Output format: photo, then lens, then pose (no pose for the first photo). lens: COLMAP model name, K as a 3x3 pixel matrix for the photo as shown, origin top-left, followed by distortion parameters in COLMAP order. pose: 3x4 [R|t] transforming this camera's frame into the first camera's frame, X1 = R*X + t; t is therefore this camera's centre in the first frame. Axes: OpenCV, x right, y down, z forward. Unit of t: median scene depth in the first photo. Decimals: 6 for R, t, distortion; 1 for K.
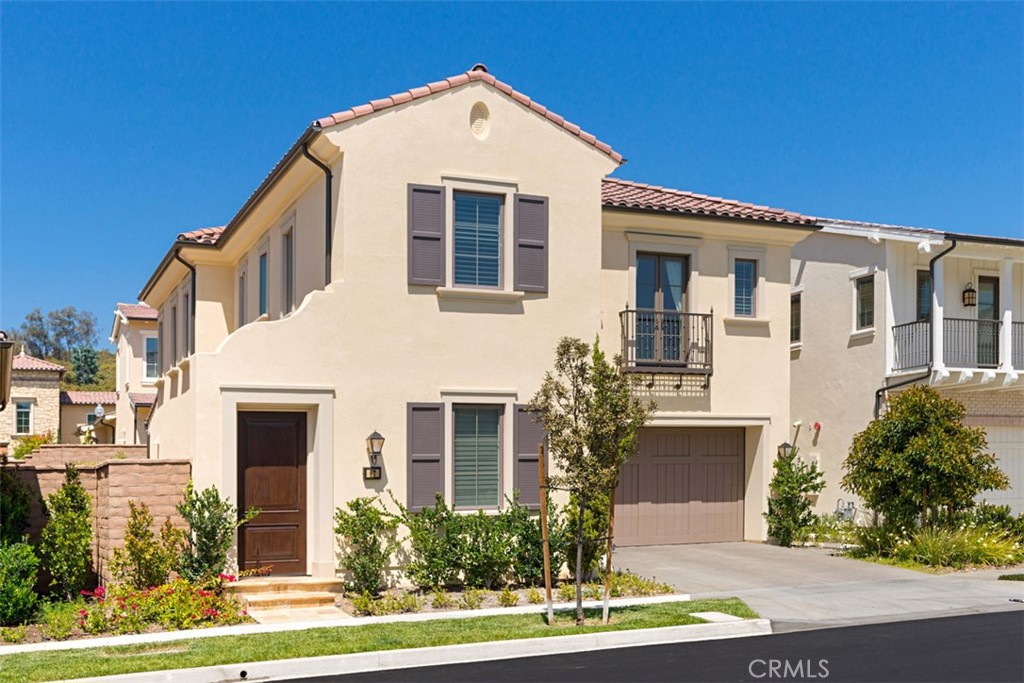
lens RADIAL K [[1166.2, 0, 511.9], [0, 1166.2, 338.5], [0, 0, 1]] dist [0.000279, 0.000000]
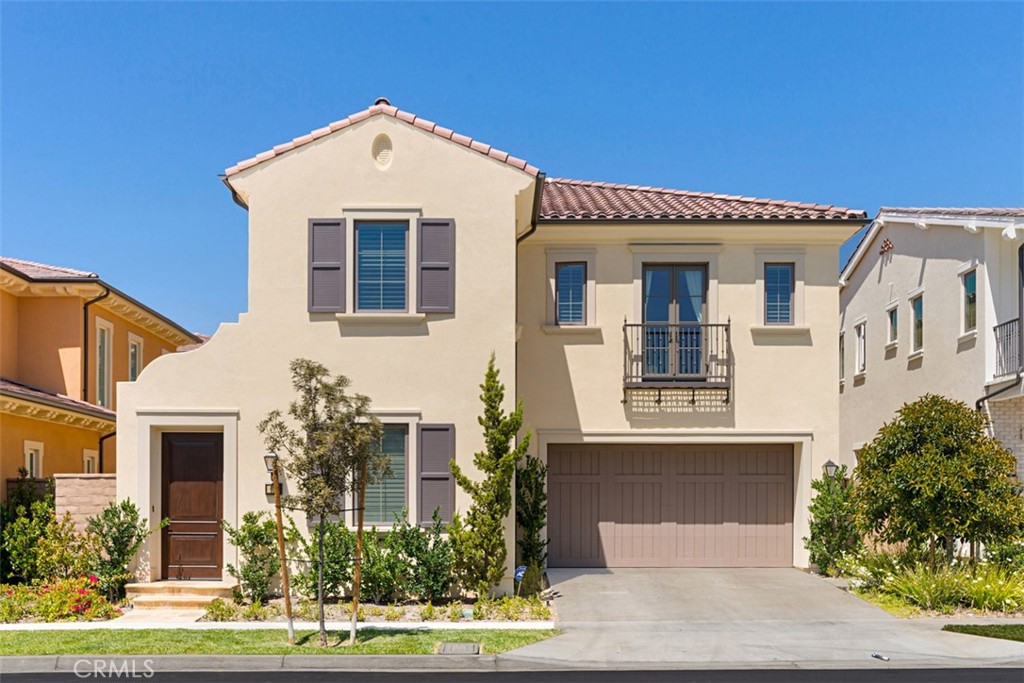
lens RADIAL K [[1053.7, 0, 512.1], [0, 1053.7, 345.6], [0, 0, 1]] dist [-0.013872, 0.000000]
pose [[0.904343, -0.041661, -0.424768, 0.465399], [0.035835, 0.999122, -0.021699, 0.010879], [0.425299, 0.004402, 0.905042, 0.195152]]
